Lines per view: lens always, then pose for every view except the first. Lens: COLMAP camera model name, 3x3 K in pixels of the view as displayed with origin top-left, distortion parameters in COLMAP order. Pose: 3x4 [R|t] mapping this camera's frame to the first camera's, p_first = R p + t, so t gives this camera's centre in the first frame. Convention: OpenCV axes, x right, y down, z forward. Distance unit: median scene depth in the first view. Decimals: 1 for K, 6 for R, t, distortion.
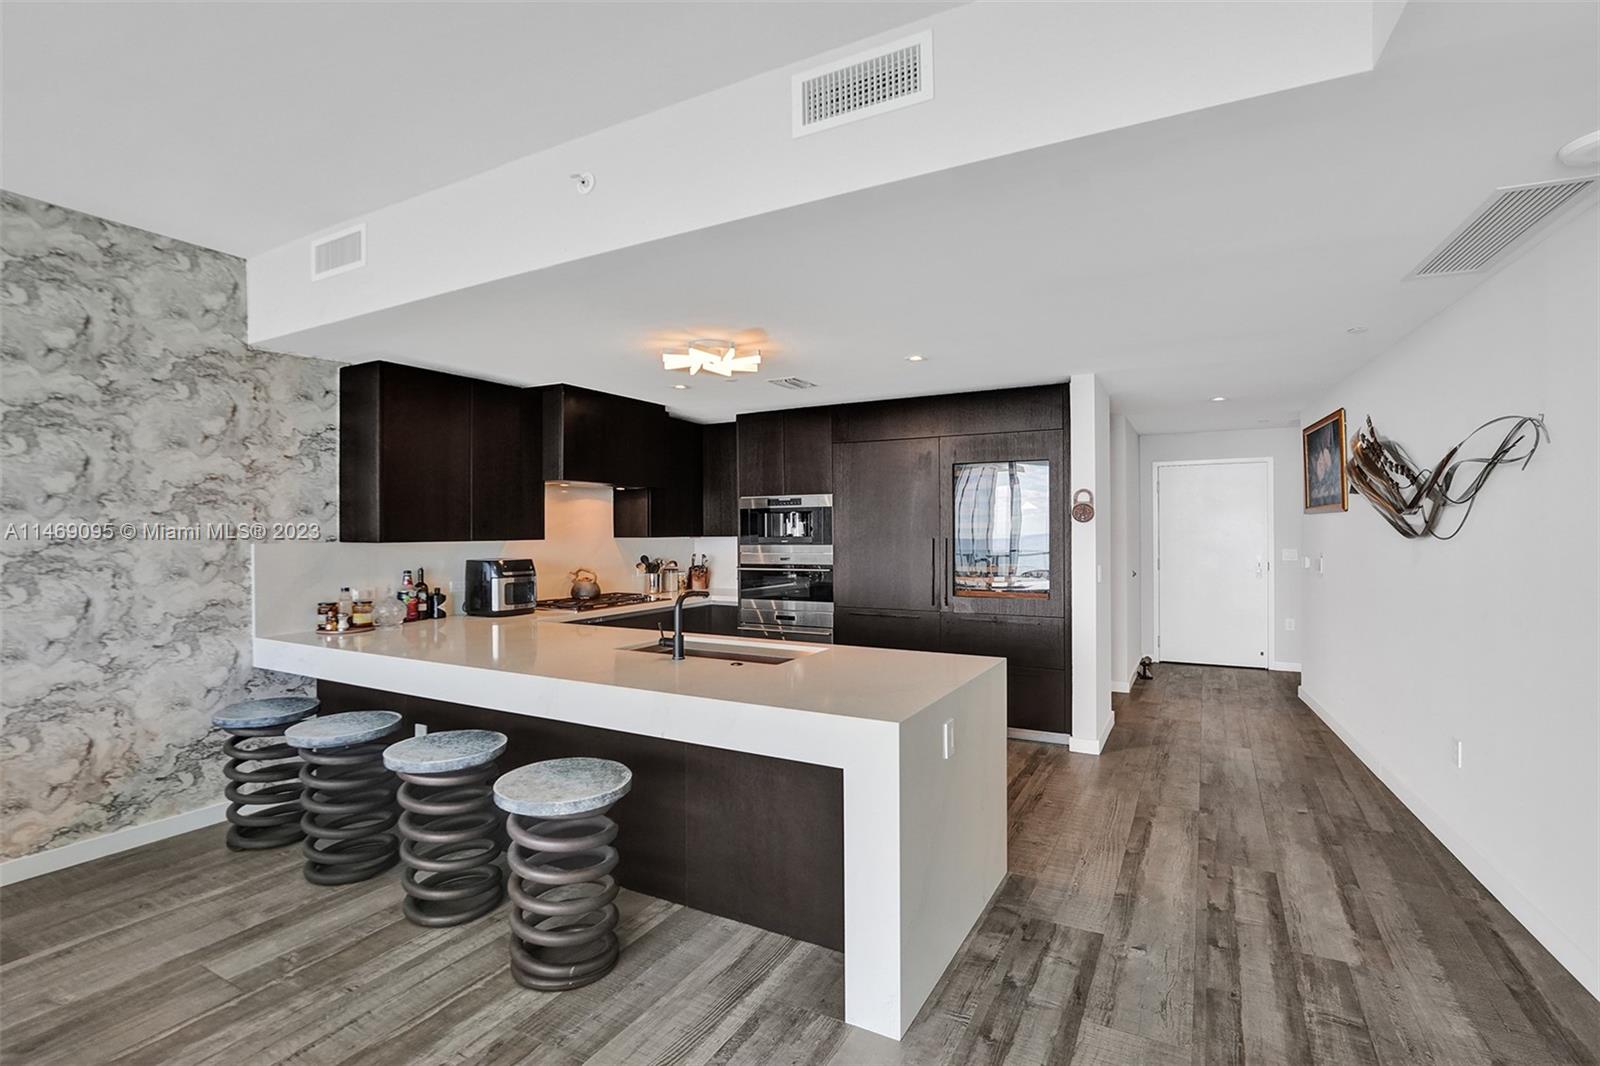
lens RADIAL K [[712.8, 0, 842.5], [0, 712.8, 532.2], [0, 0, 1]] dist [-0.038270, 0.000031]
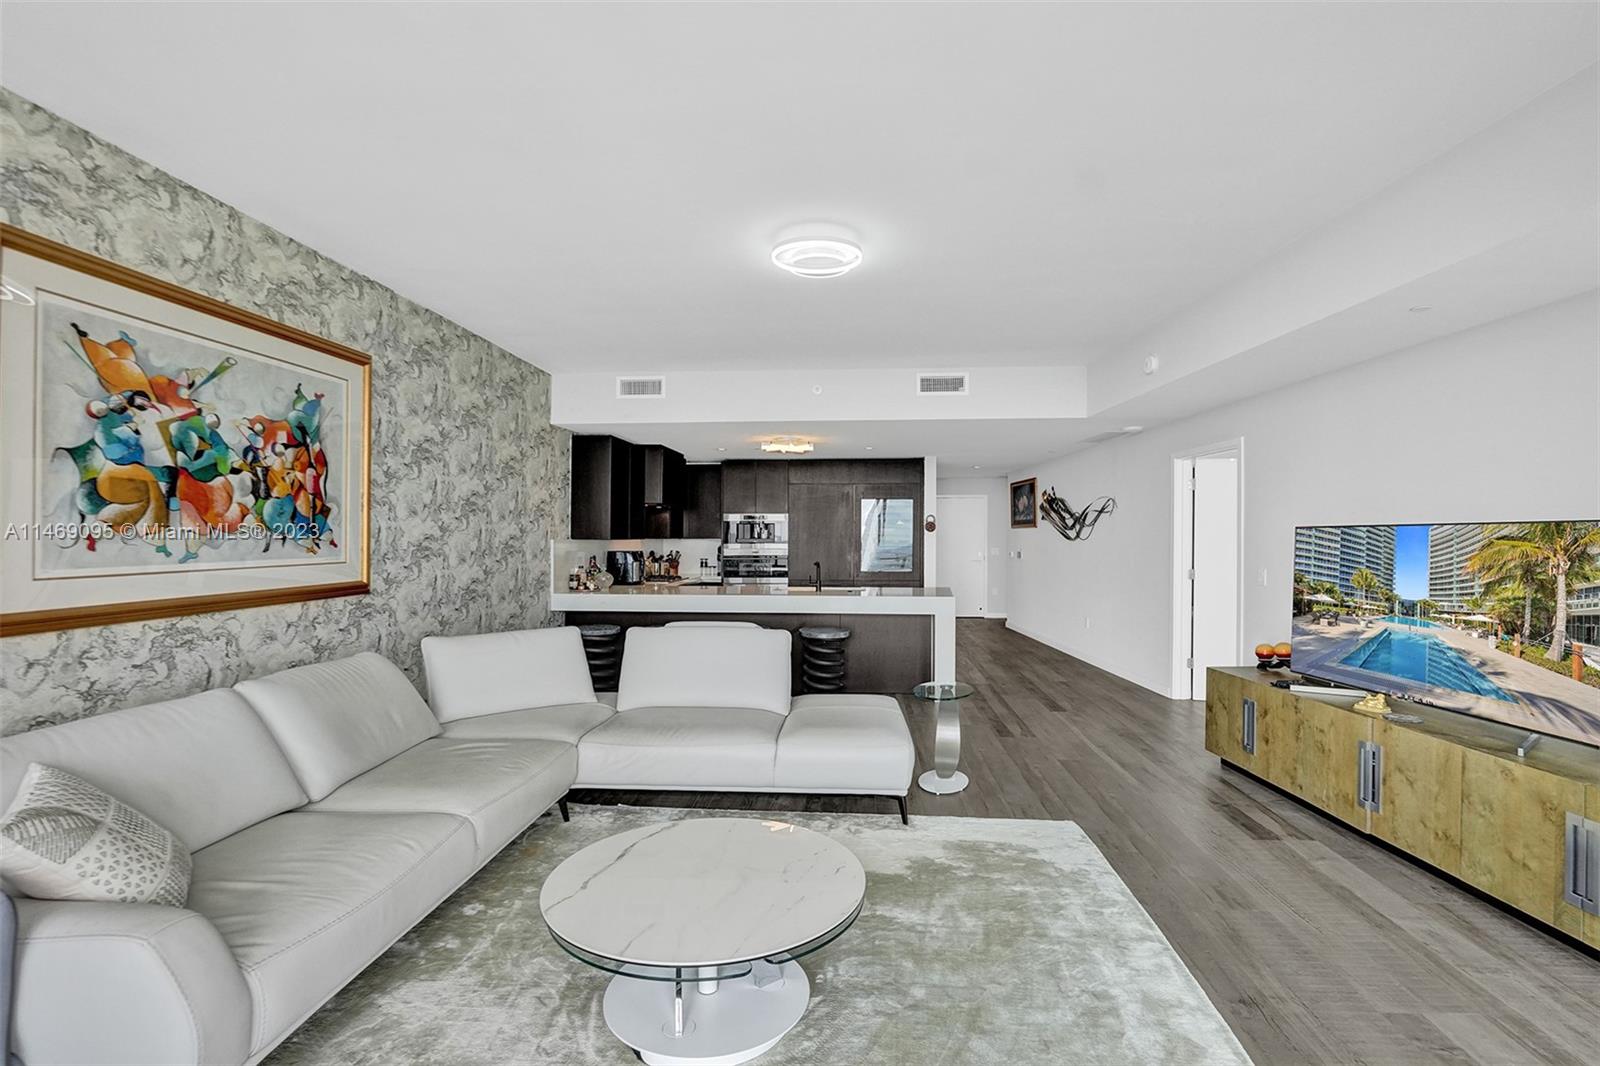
lens RADIAL K [[799.1, 0, 797.1], [0, 799.1, 534.8], [0, 0, 1]] dist [-0.090591, 0.022038]
pose [[0.910866, 0.007793, 0.412628, -0.901532], [-0.004544, 0.999950, -0.008855, 0.015582], [-0.412677, 0.006190, 0.910856, -0.853605]]
